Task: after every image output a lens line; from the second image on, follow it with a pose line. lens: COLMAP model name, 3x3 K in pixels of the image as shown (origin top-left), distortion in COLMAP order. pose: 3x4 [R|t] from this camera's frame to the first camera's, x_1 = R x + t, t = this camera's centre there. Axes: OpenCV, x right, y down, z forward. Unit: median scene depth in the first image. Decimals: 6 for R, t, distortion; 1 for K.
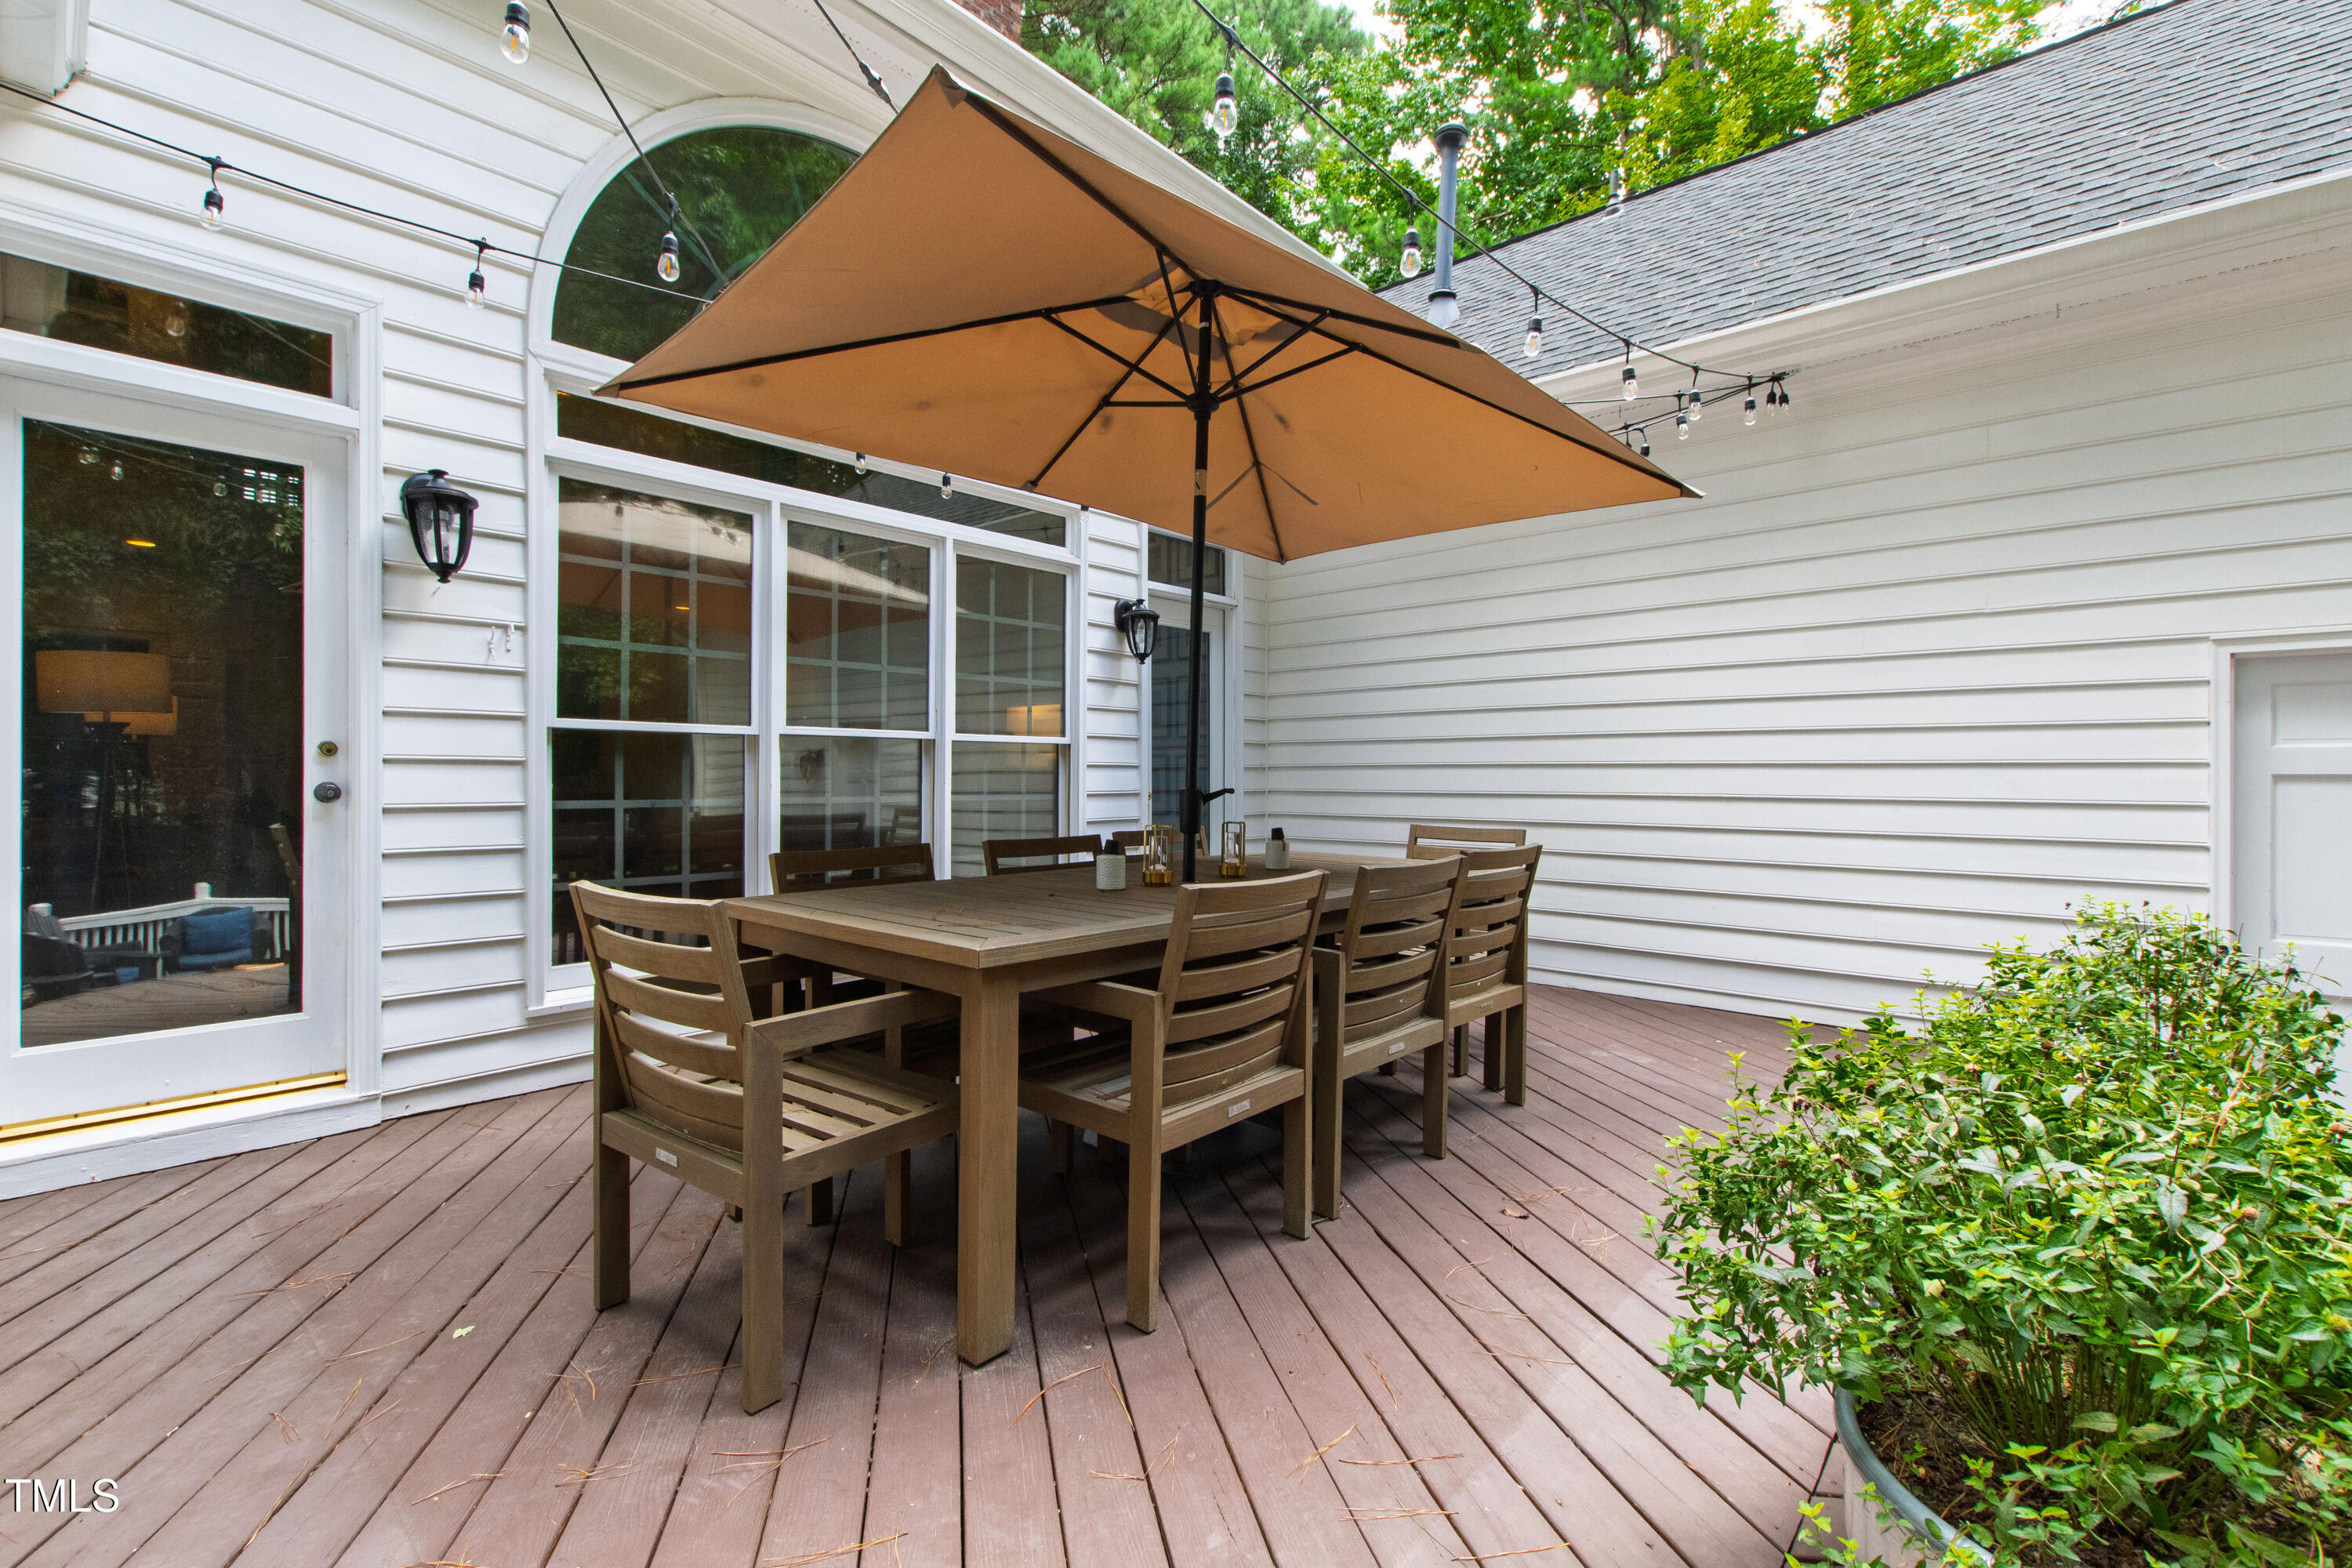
lens RADIAL K [[1011.1, 0, 1173.5], [0, 1011.1, 801.6], [0, 0, 1]] dist [-0.001218, -0.000129]
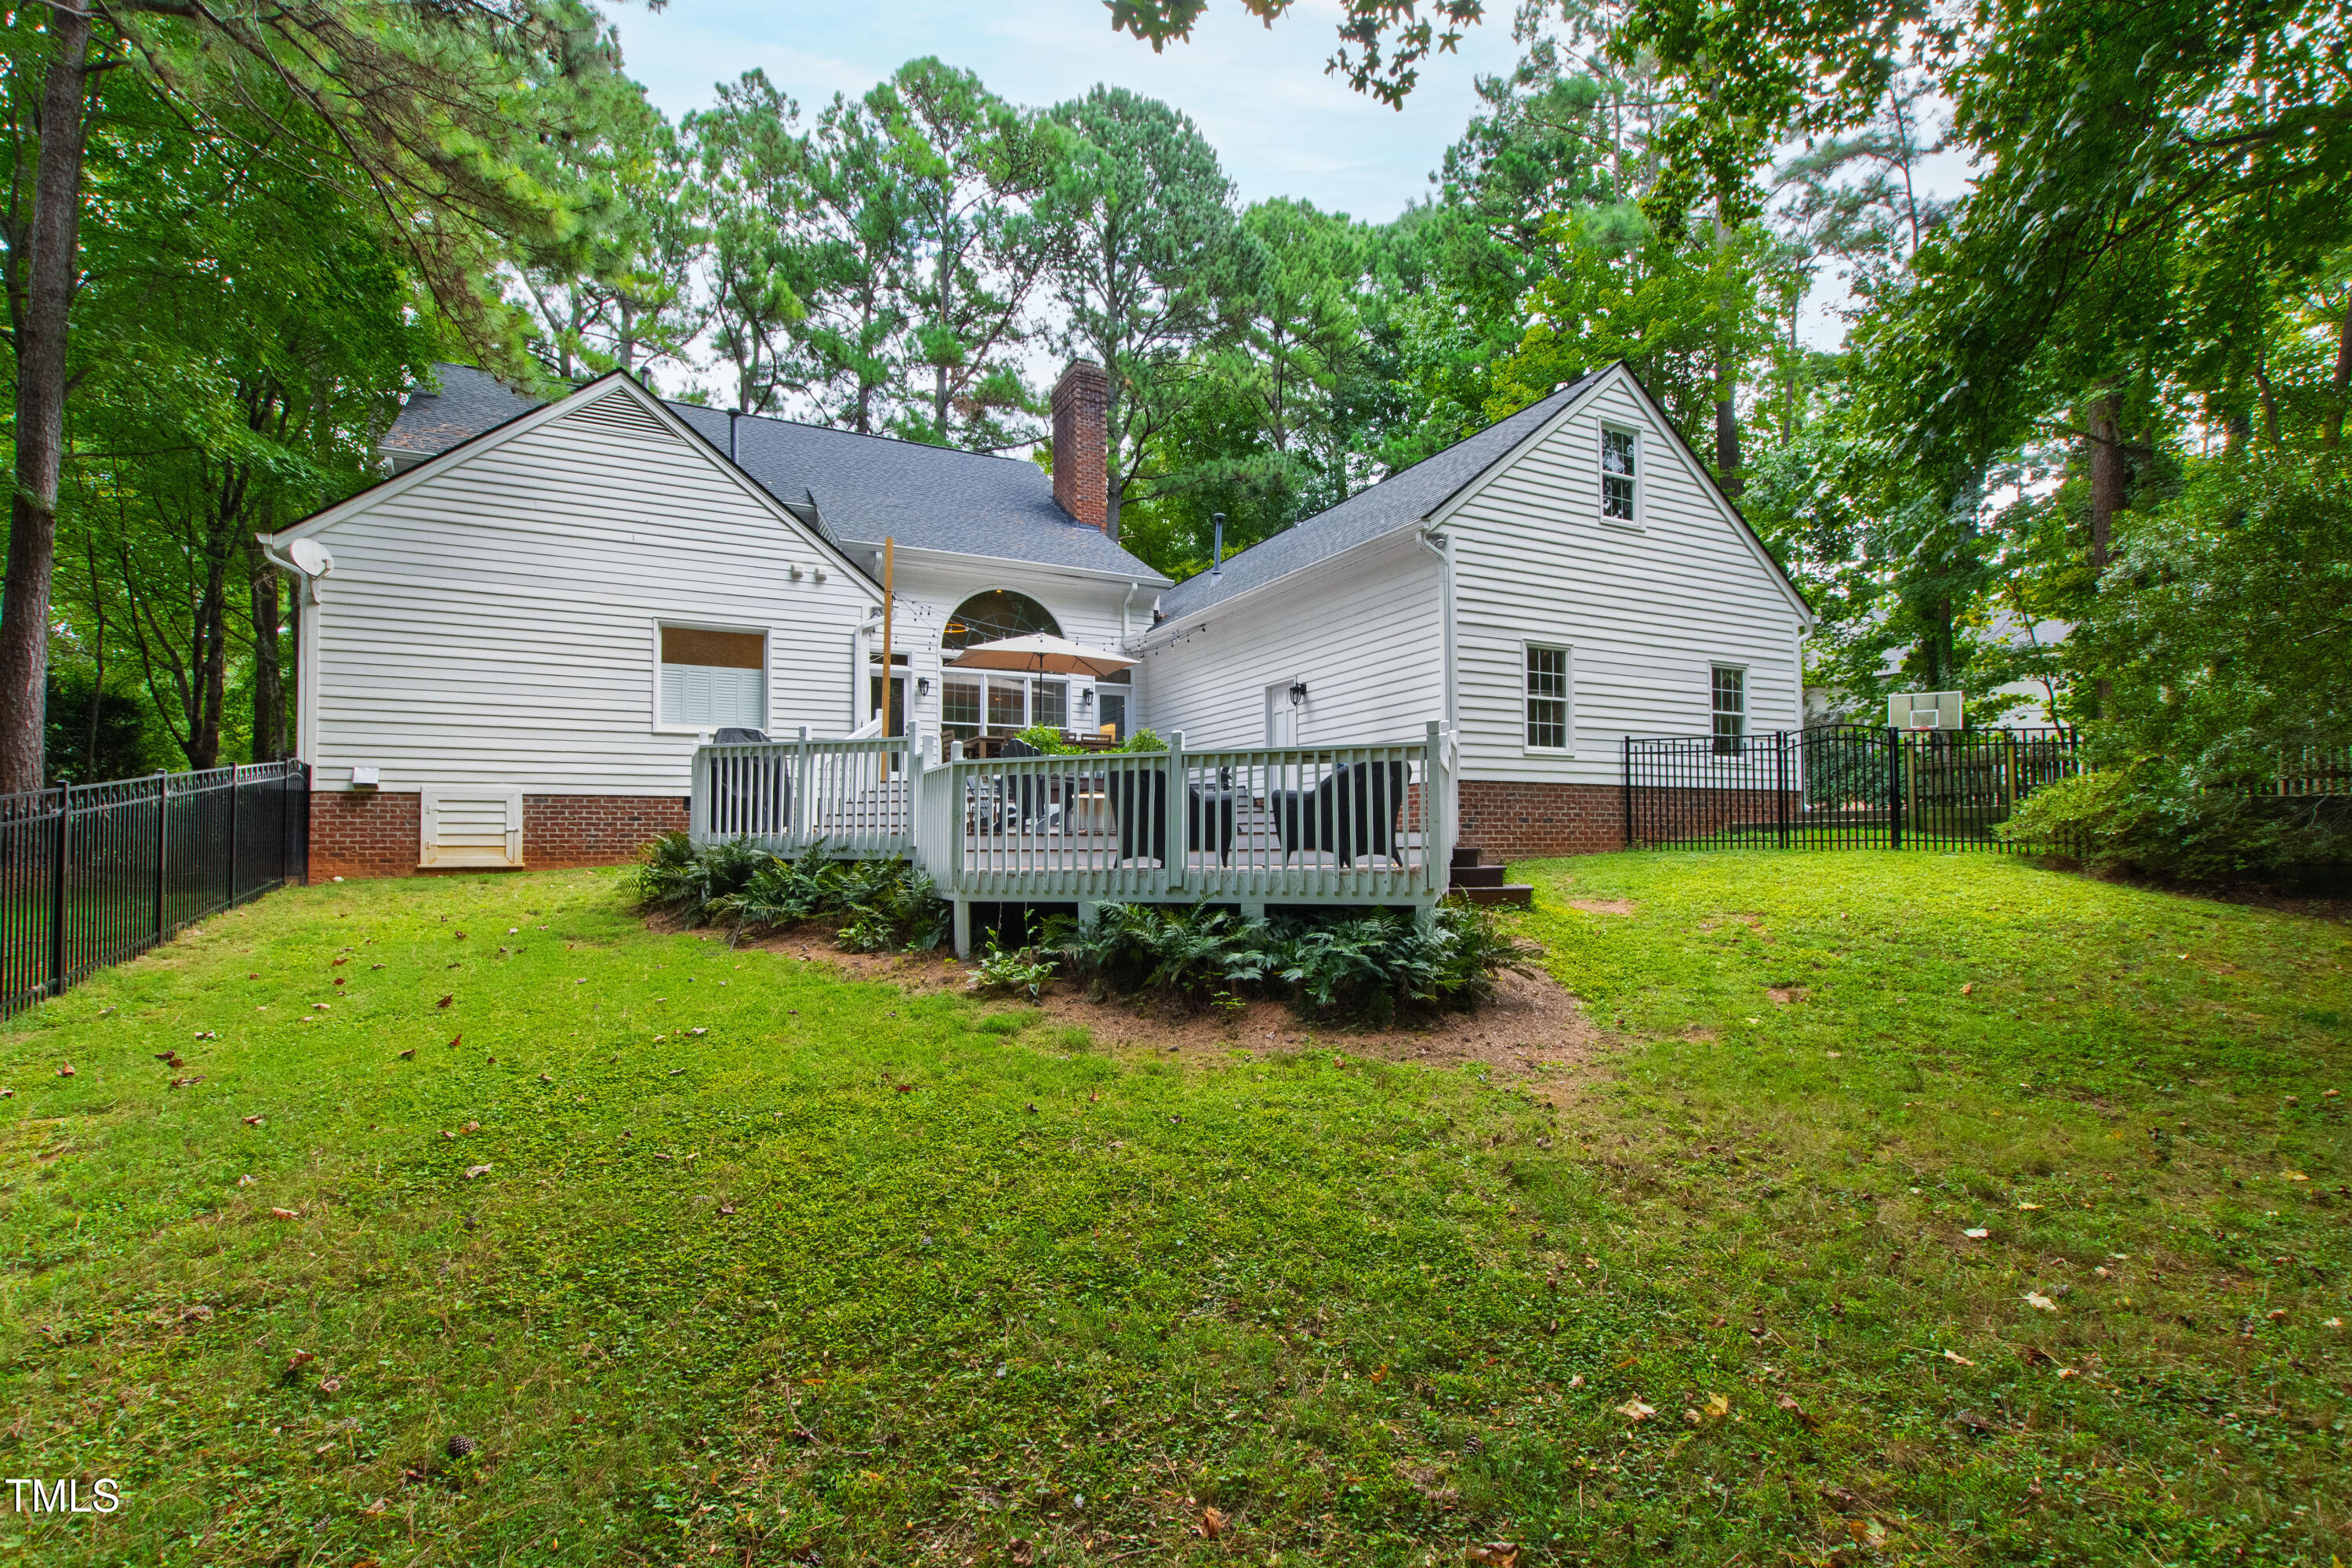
lens RADIAL K [[1011.1, 0, 1173.5], [0, 1011.1, 801.6], [0, 0, 1]] dist [-0.001218, -0.000129]
pose [[0.941962, -0.029871, -0.334387, 2.162288], [0.005580, 0.997289, -0.073369, 0.695540], [0.335672, 0.067245, 0.939576, -3.337077]]
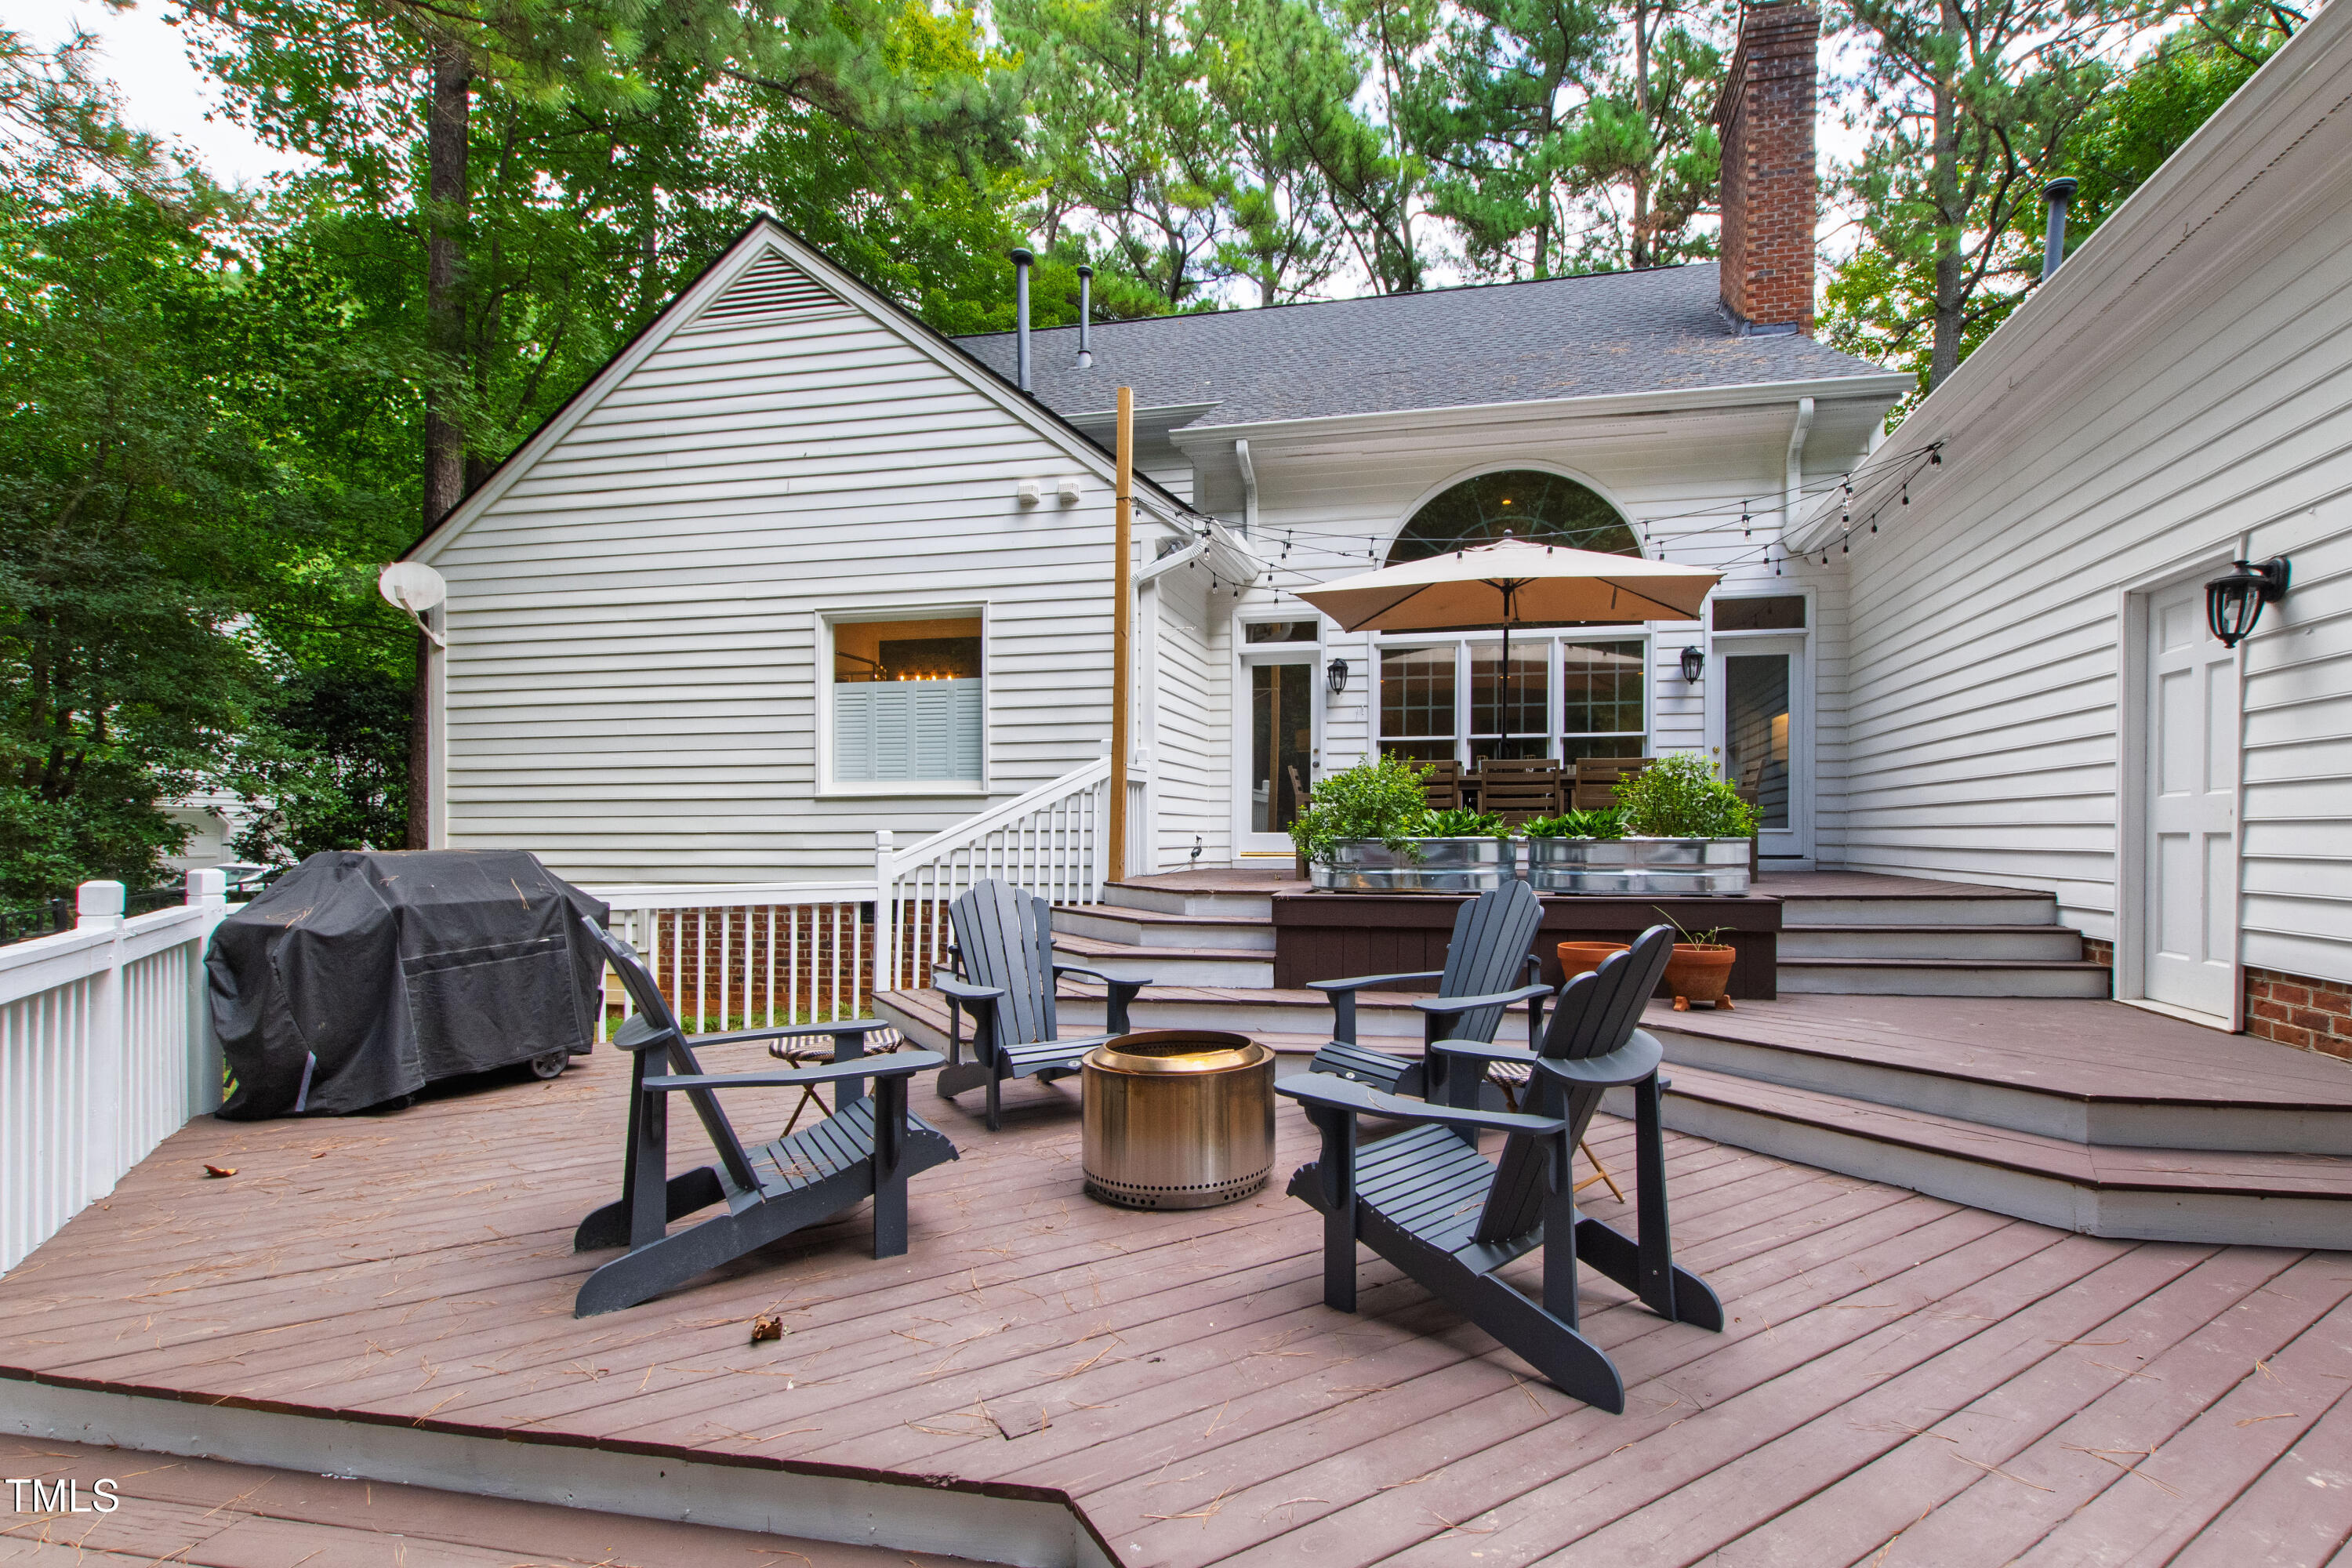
lens RADIAL K [[1082.7, 0, 1244.9], [0, 1082.7, 828.7], [0, 0, 1]] dist [0.000941, 0.000104]
pose [[0.507327, -0.011212, -0.861681, 1.725551], [-0.024635, 0.999318, -0.027507, 0.254107], [0.861402, 0.035183, 0.506704, -0.793246]]
